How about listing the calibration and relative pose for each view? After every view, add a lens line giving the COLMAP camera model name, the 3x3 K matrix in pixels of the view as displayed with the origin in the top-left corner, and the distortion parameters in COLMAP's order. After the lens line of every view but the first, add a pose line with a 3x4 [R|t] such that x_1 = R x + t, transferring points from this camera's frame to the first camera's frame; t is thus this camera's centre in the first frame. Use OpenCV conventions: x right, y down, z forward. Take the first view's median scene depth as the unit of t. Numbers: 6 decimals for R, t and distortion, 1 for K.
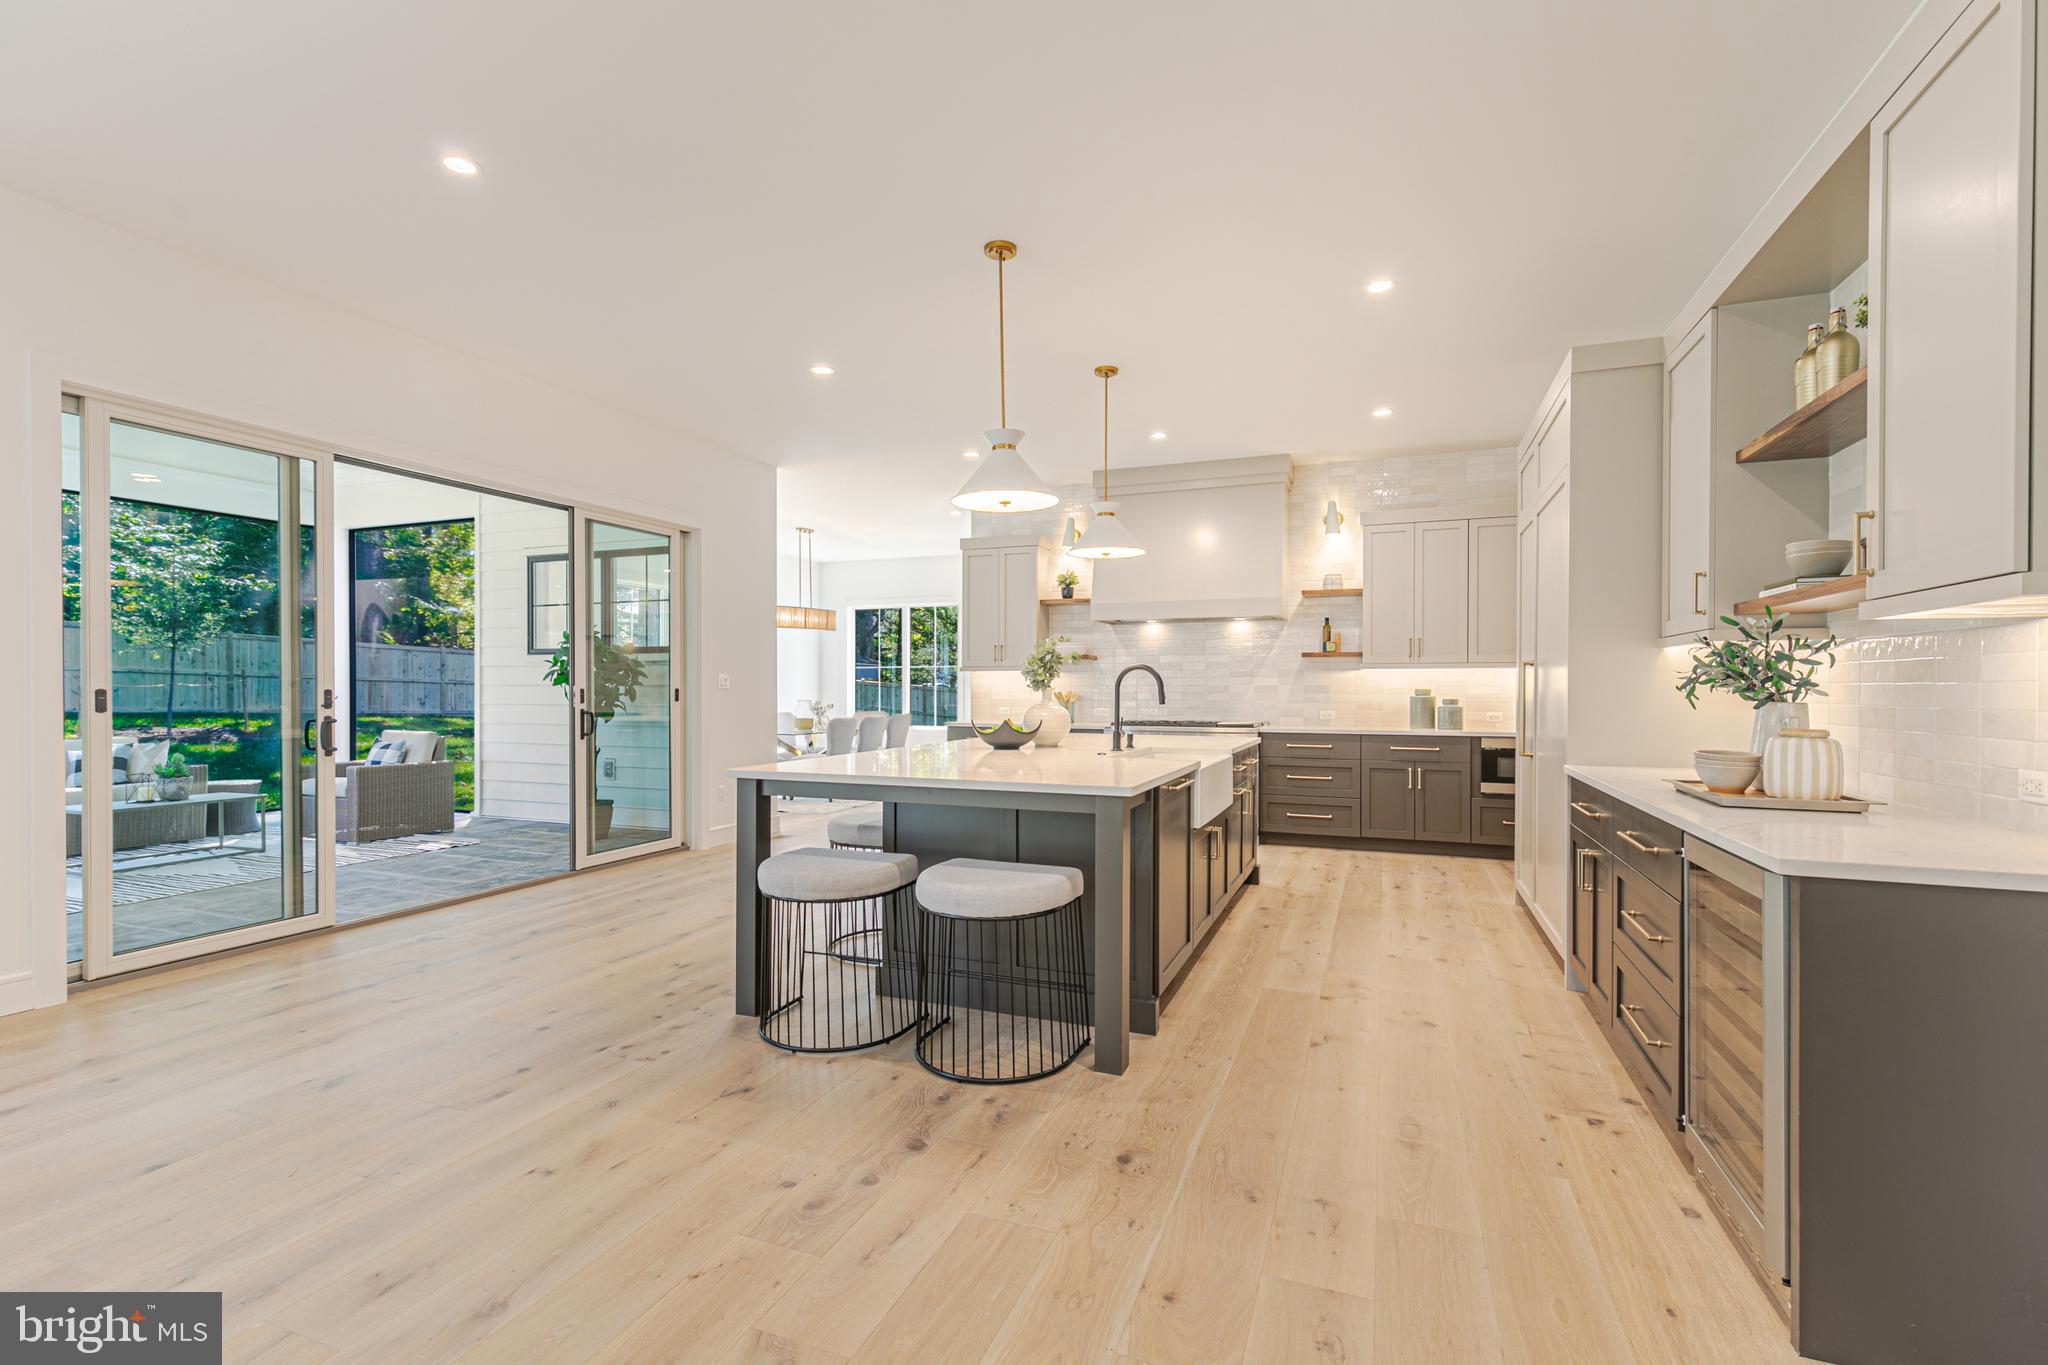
lens RADIAL K [[919.3, 0, 1023.3], [0, 919.3, 692.4], [0, 0, 1]] dist [0.010582, -0.001911]
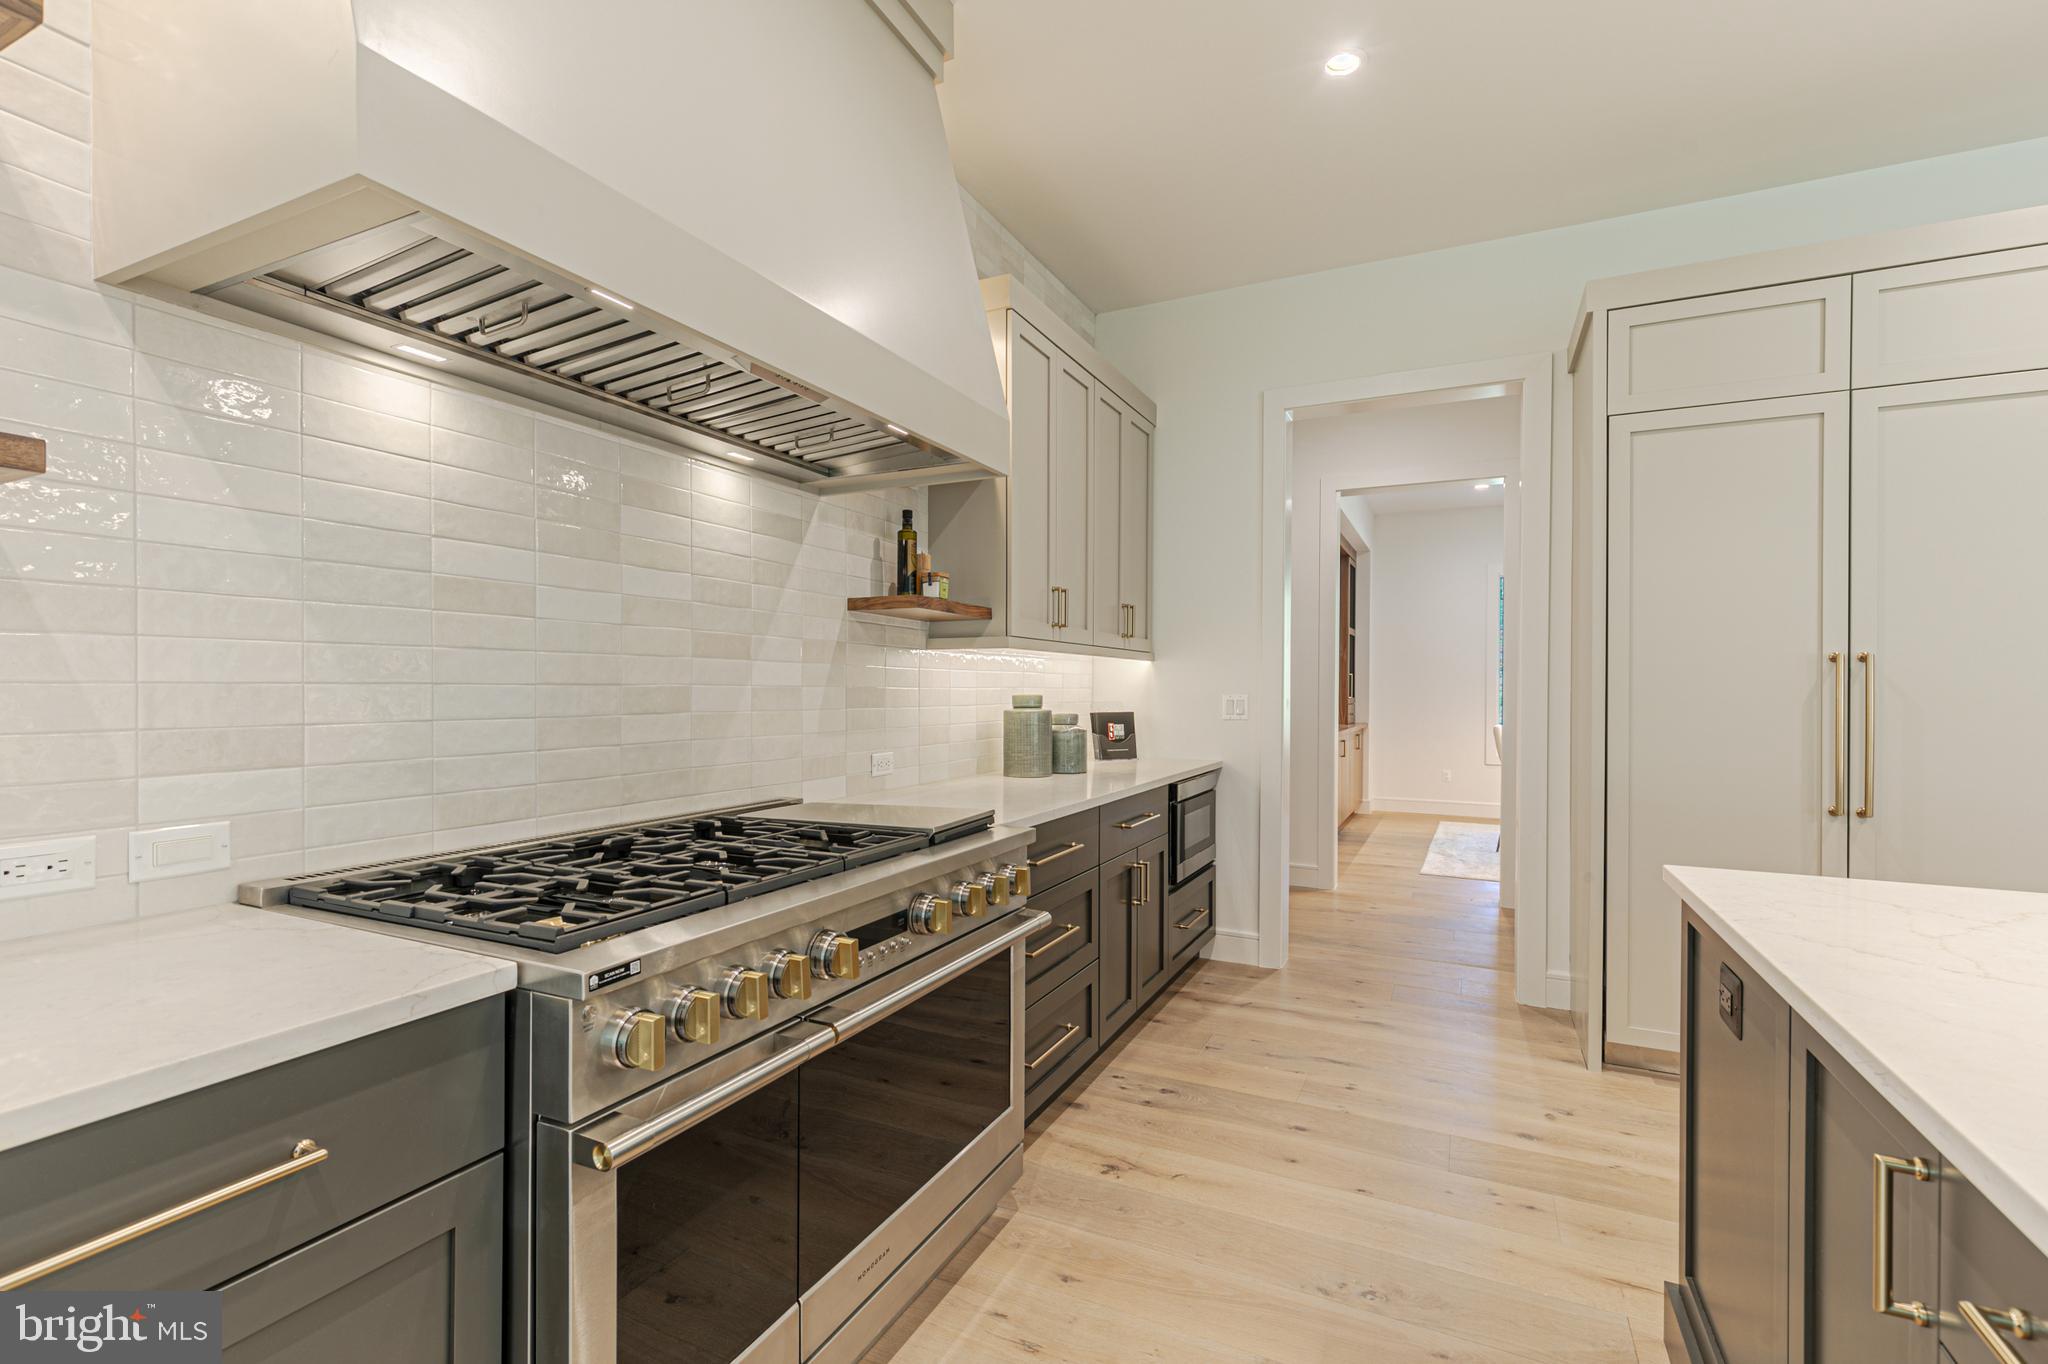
lens RADIAL K [[919.3, 0, 1023.6], [0, 919.3, 688.1], [0, 0, 1]] dist [0.010582, -0.001911]
pose [[0.073964, -0.002047, 0.997259, -0.053509], [-0.001510, 0.999997, 0.002165, -0.008487], [-0.997260, -0.001666, 0.073961, 0.994155]]
